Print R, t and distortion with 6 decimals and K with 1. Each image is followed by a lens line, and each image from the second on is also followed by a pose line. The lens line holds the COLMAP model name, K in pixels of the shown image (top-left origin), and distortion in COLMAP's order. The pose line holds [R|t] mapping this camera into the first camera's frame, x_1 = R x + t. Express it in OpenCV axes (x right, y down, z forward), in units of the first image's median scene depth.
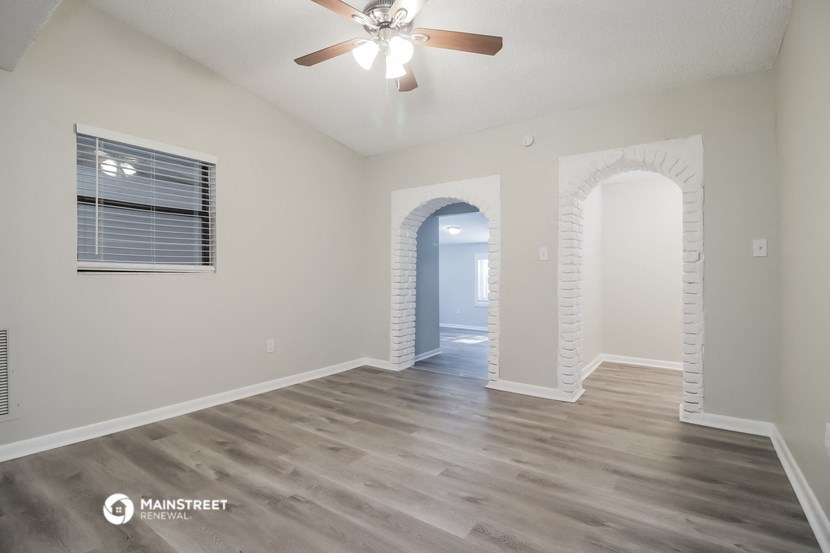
lens RADIAL K [[400.0, 0, 415.0], [0, 400.0, 278.4], [0, 0, 1]] dist [-0.020909, -0.006904]
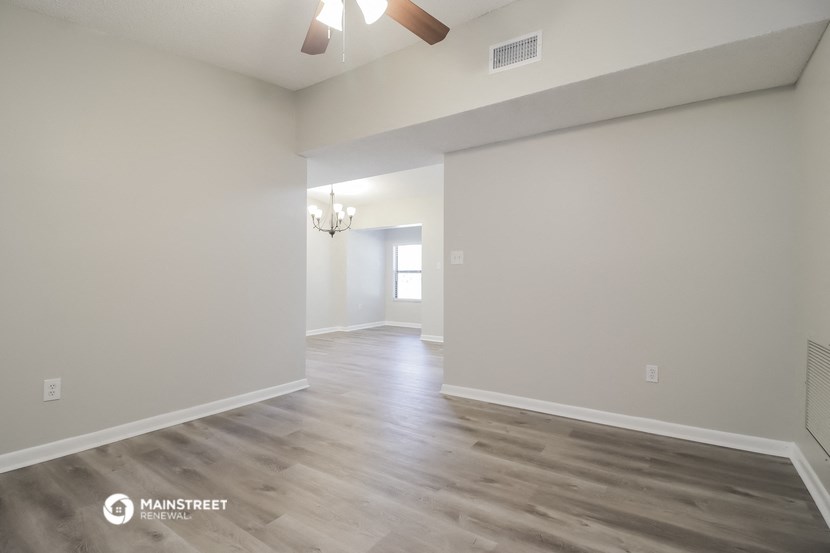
lens RADIAL K [[400.0, 0, 416.2], [0, 400.0, 275.7], [0, 0, 1]] dist [-0.020909, -0.006904]
pose [[-0.999973, -0.006377, -0.003625, -0.224171], [-0.006399, 0.999960, 0.006170, -0.021080], [0.003585, 0.006193, -0.999974, 1.880685]]
